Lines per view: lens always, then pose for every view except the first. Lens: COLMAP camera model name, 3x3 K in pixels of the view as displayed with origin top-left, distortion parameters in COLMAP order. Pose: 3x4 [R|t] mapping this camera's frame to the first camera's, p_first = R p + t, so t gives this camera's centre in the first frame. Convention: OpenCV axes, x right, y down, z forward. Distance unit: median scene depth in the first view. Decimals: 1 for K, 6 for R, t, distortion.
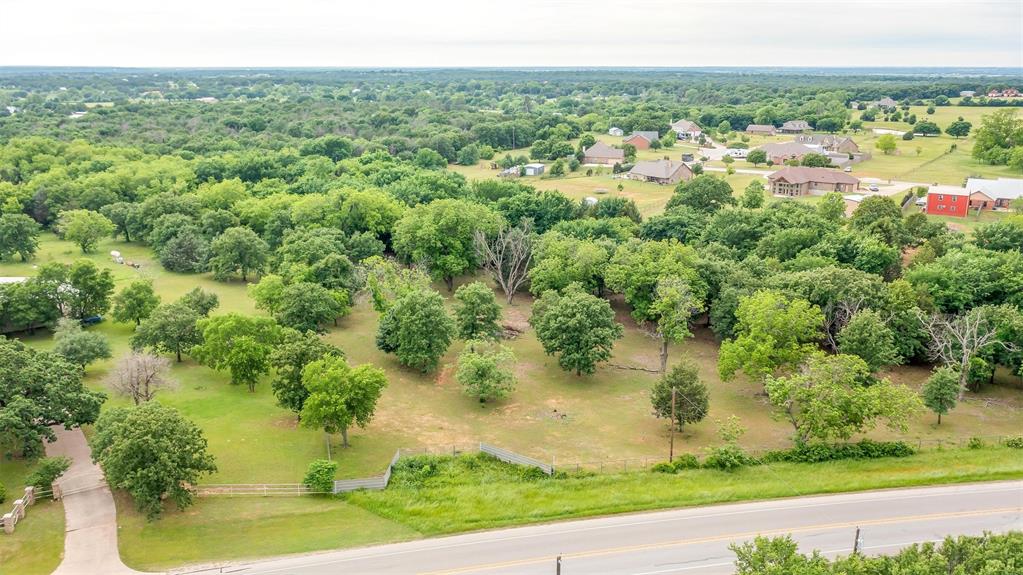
lens RADIAL K [[852.3, 0, 511.5], [0, 852.3, 287.5], [0, 0, 1]] dist [-0.009962, 0.004058]
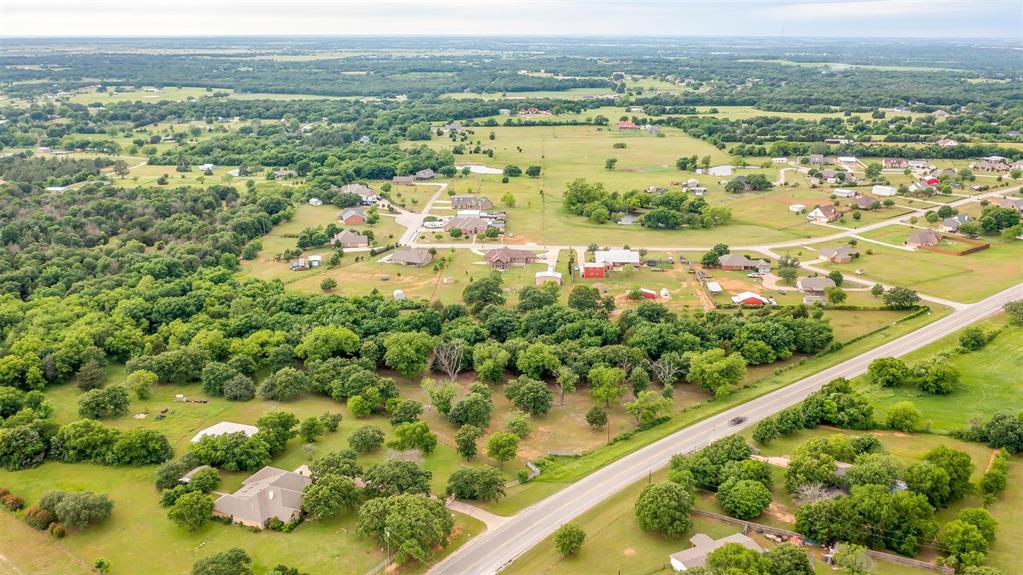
lens RADIAL K [[852.3, 0, 511.5], [0, 852.3, 287.5], [0, 0, 1]] dist [-0.009962, 0.004058]
pose [[0.853949, -0.150082, 0.498244, -1.192111], [0.131379, 0.988668, 0.072635, -0.460250], [-0.503499, 0.003432, 0.863989, -1.082262]]
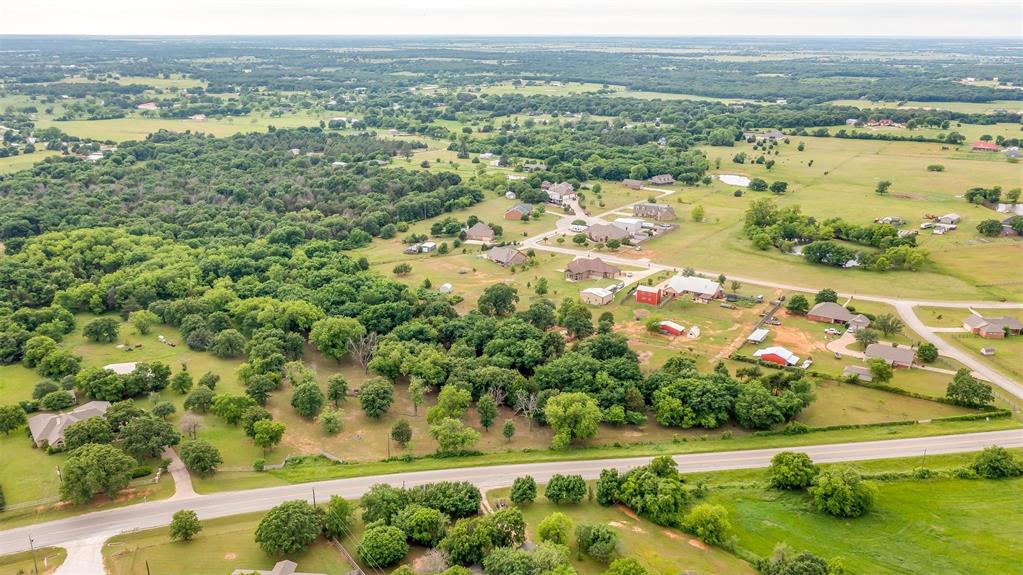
lens RADIAL K [[852.3, 0, 511.5], [0, 852.3, 287.5], [0, 0, 1]] dist [-0.009962, 0.004058]
pose [[0.999937, -0.000845, 0.011234, 0.457442], [0.000423, 0.999295, 0.037545, -0.370644], [-0.011258, -0.037538, 0.999232, -1.429546]]
